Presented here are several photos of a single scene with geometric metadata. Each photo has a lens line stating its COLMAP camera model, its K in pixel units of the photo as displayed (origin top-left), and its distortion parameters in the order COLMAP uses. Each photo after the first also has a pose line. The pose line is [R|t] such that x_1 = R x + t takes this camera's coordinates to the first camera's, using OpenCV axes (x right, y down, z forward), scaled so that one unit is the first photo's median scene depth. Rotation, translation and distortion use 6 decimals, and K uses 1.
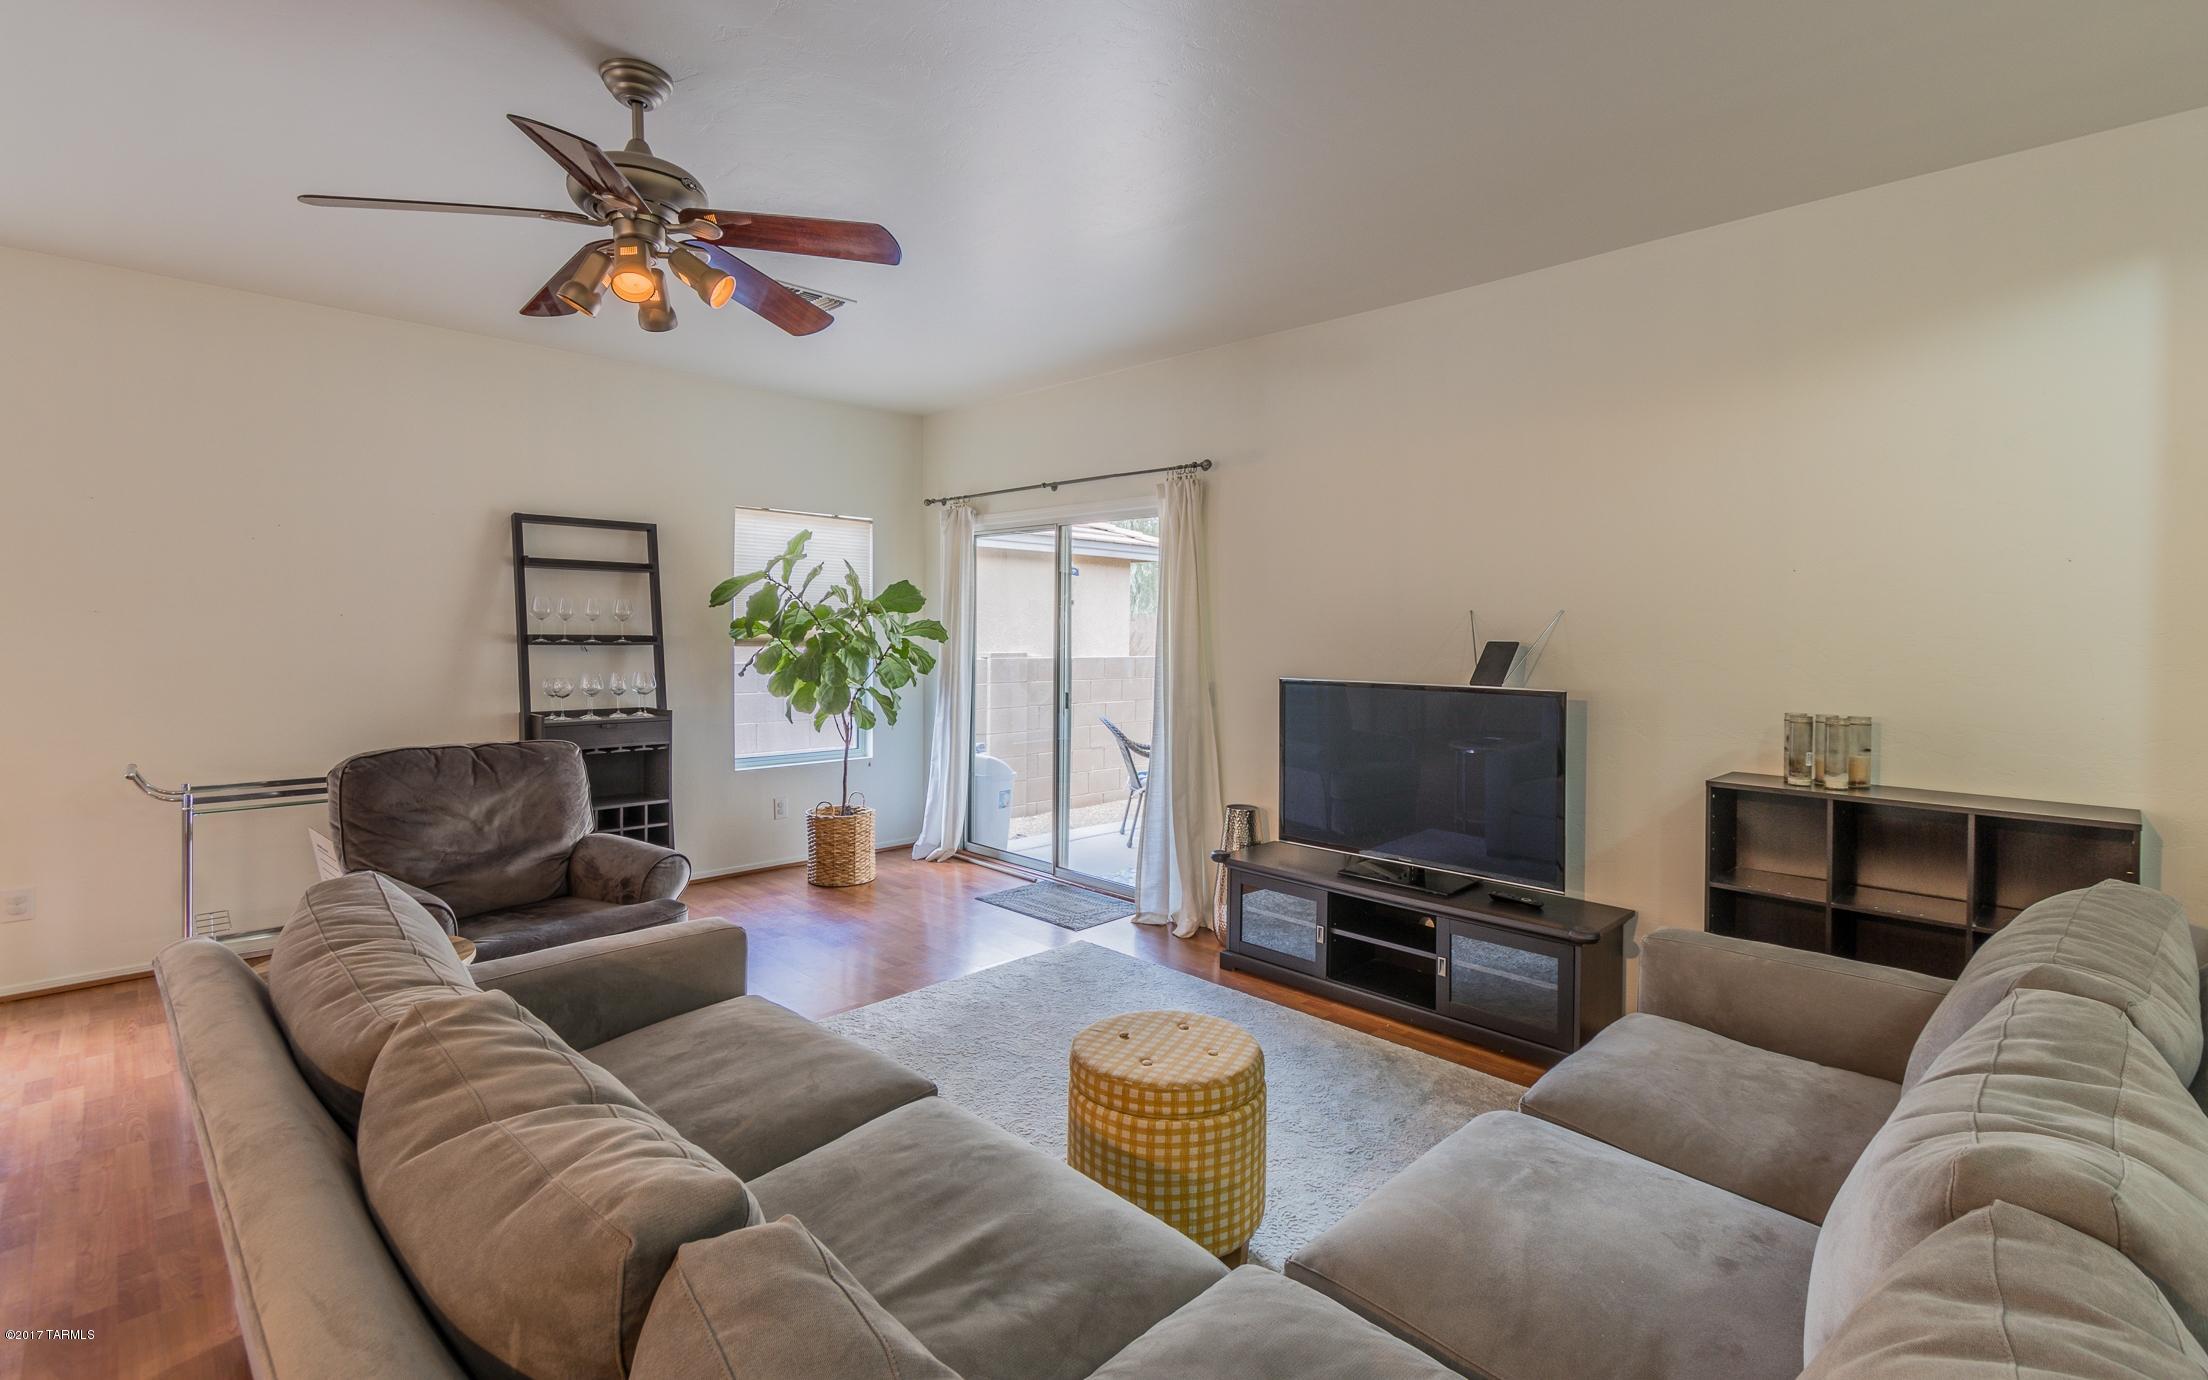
lens RADIAL K [[1026.1, 0, 1112.5], [0, 1026.1, 680.2], [0, 0, 1]] dist [-0.000356, 0.000118]
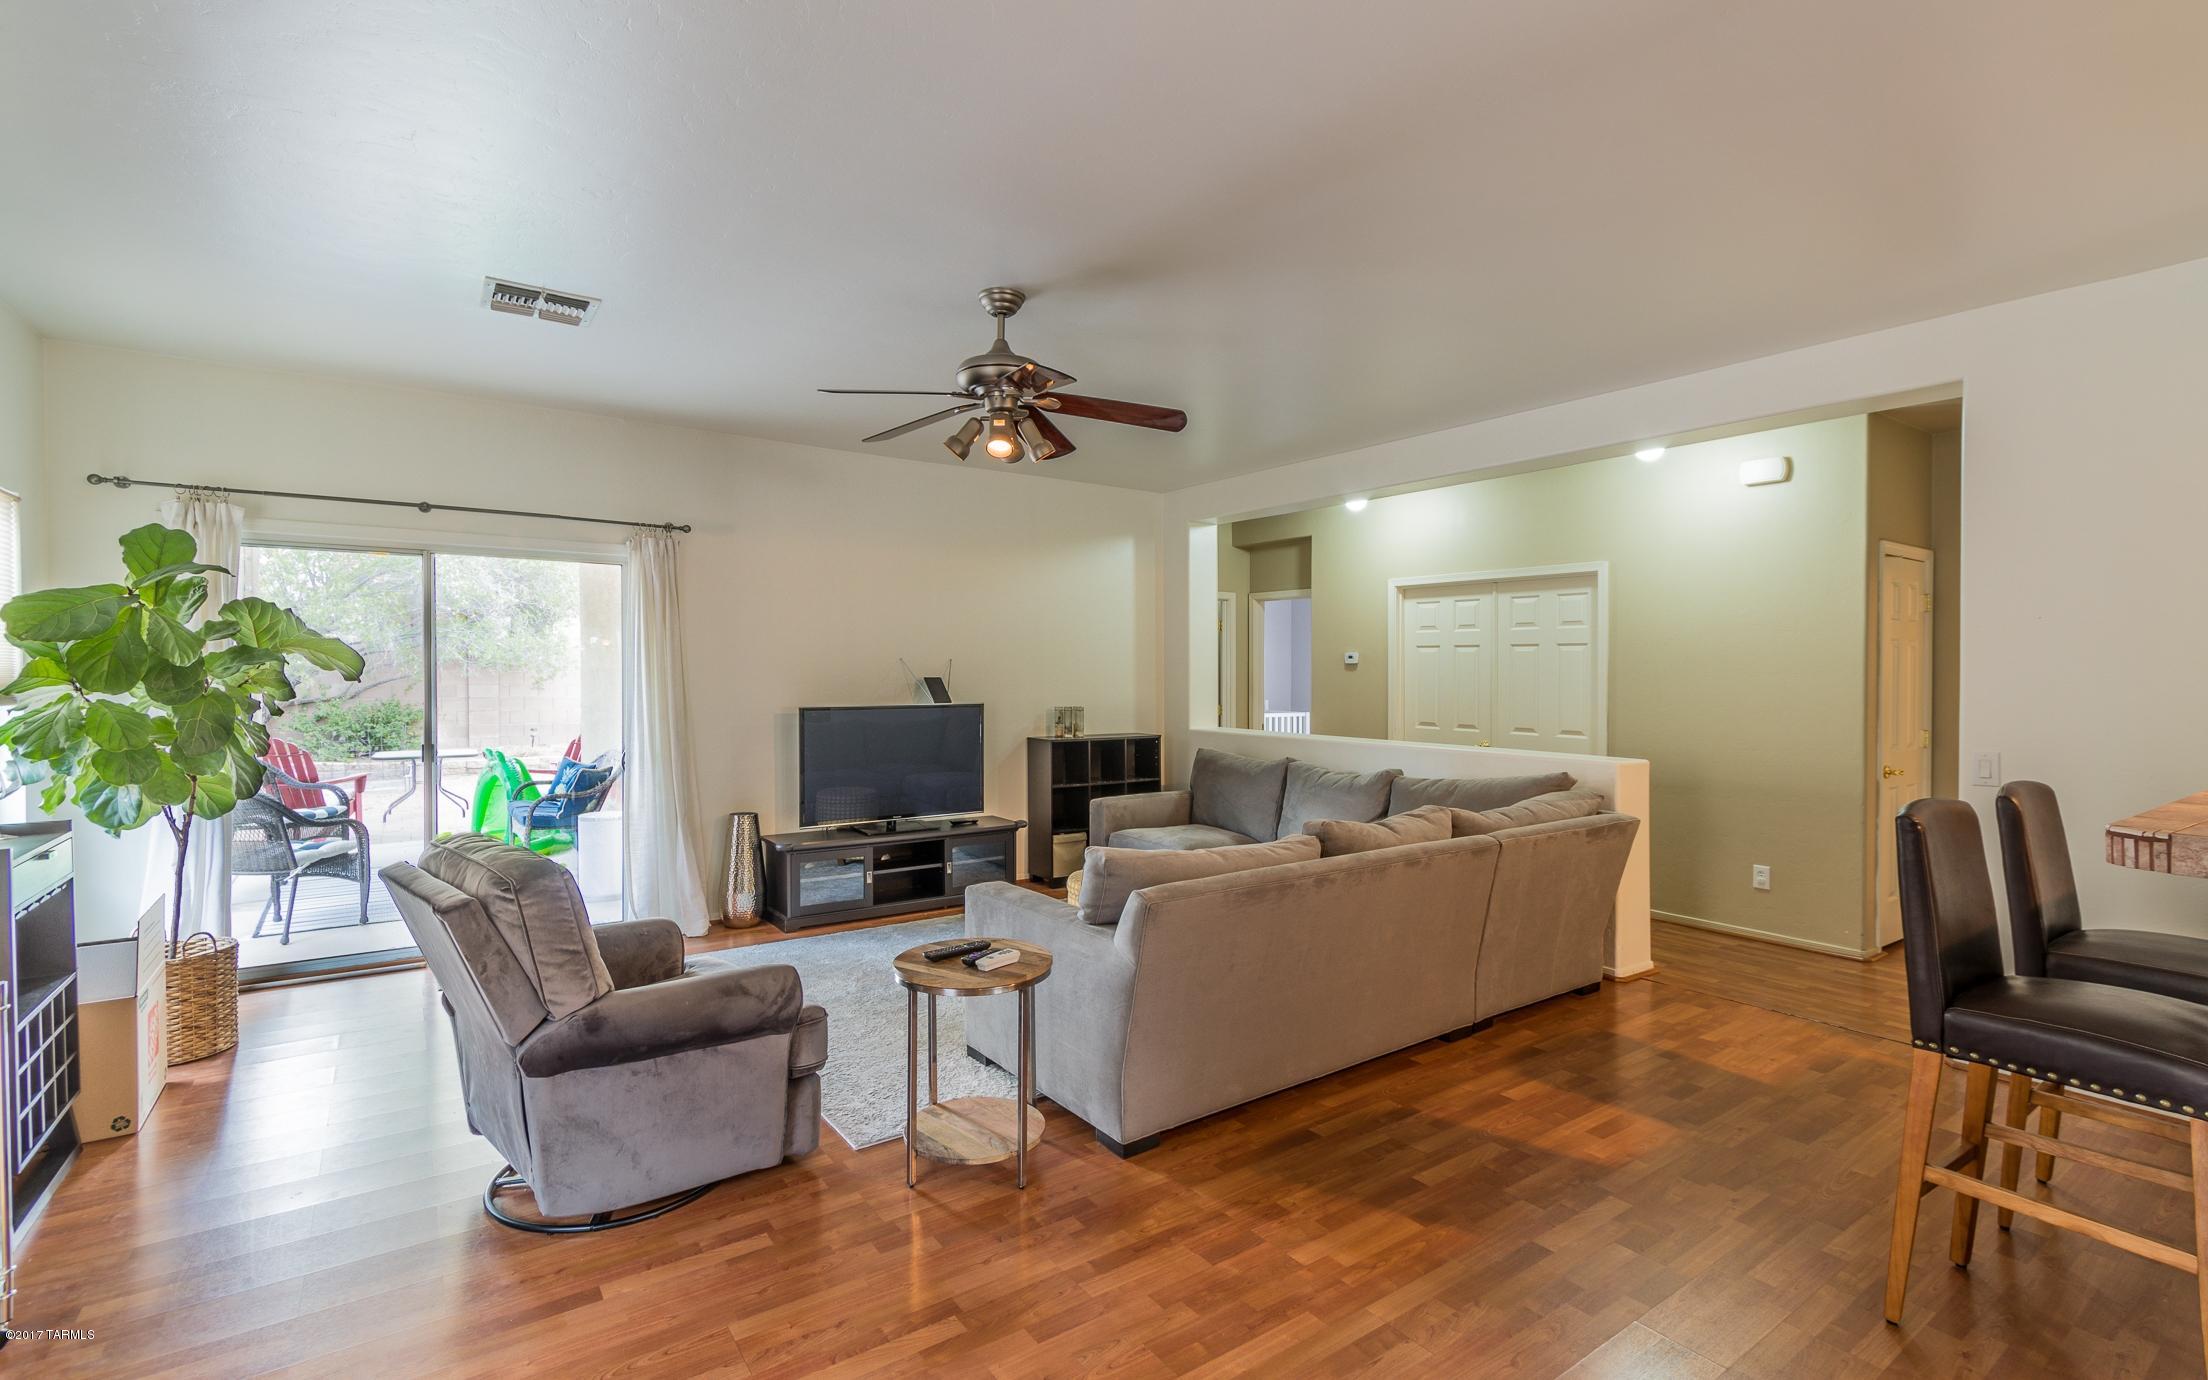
lens RADIAL K [[1026.1, 0, 1112.5], [0, 1026.1, 680.2], [0, 0, 1]] dist [-0.000356, 0.000118]
pose [[0.178716, -0.013497, 0.983808, -1.204346], [0.047825, 0.998843, 0.005015, -0.025169], [-0.982738, 0.046154, 0.179154, 0.398424]]
